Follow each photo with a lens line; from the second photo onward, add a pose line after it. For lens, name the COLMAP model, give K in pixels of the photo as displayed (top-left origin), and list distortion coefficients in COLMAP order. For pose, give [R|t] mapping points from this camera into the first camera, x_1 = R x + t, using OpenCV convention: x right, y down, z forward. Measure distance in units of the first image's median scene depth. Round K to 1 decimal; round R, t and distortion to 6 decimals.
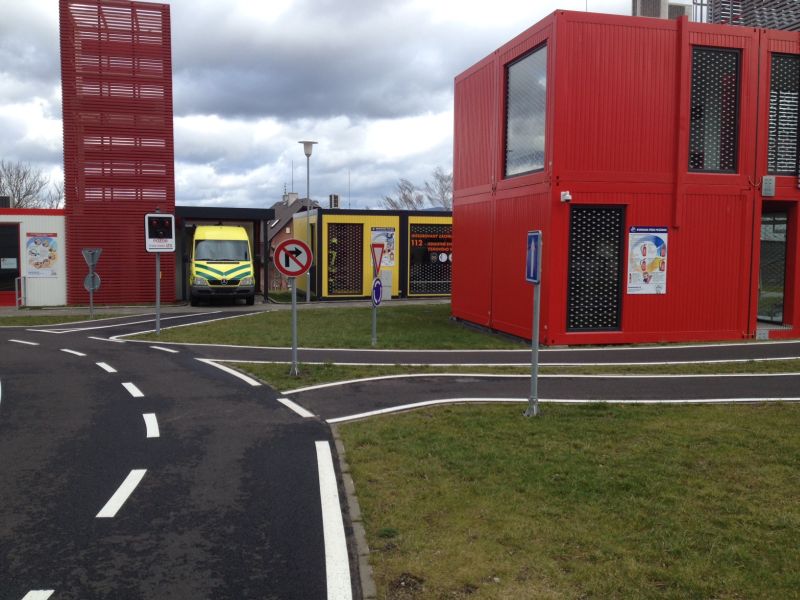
lens RADIAL K [[797.2, 0, 400.0], [0, 797.2, 300.0], [0, 0, 1]] dist [0.110769, -0.196429]
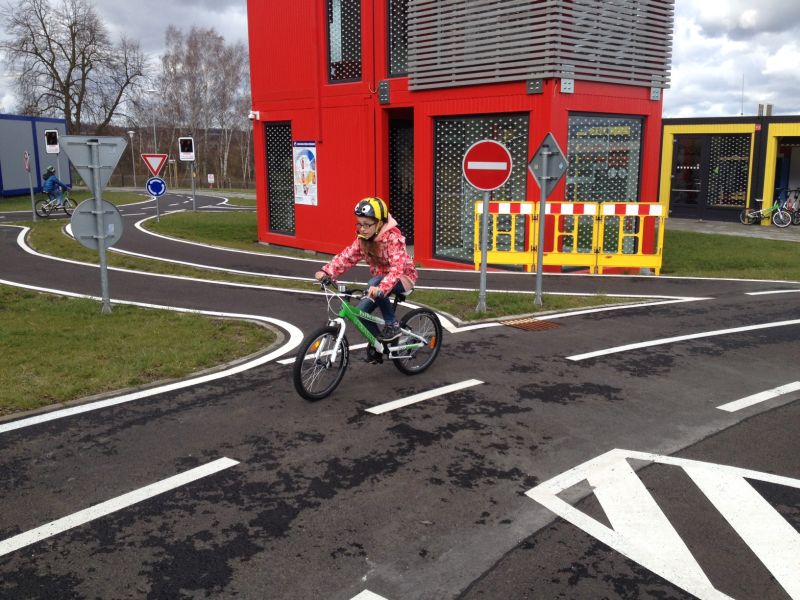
lens RADIAL K [[797.2, 0, 400.0], [0, 797.2, 300.0], [0, 0, 1]] dist [0.110769, -0.196429]
pose [[0.505215, 0.154431, -0.849063, 1.303605], [-0.065395, 0.987880, 0.140768, -0.040824], [0.860512, -0.015594, 0.509191, 0.562070]]
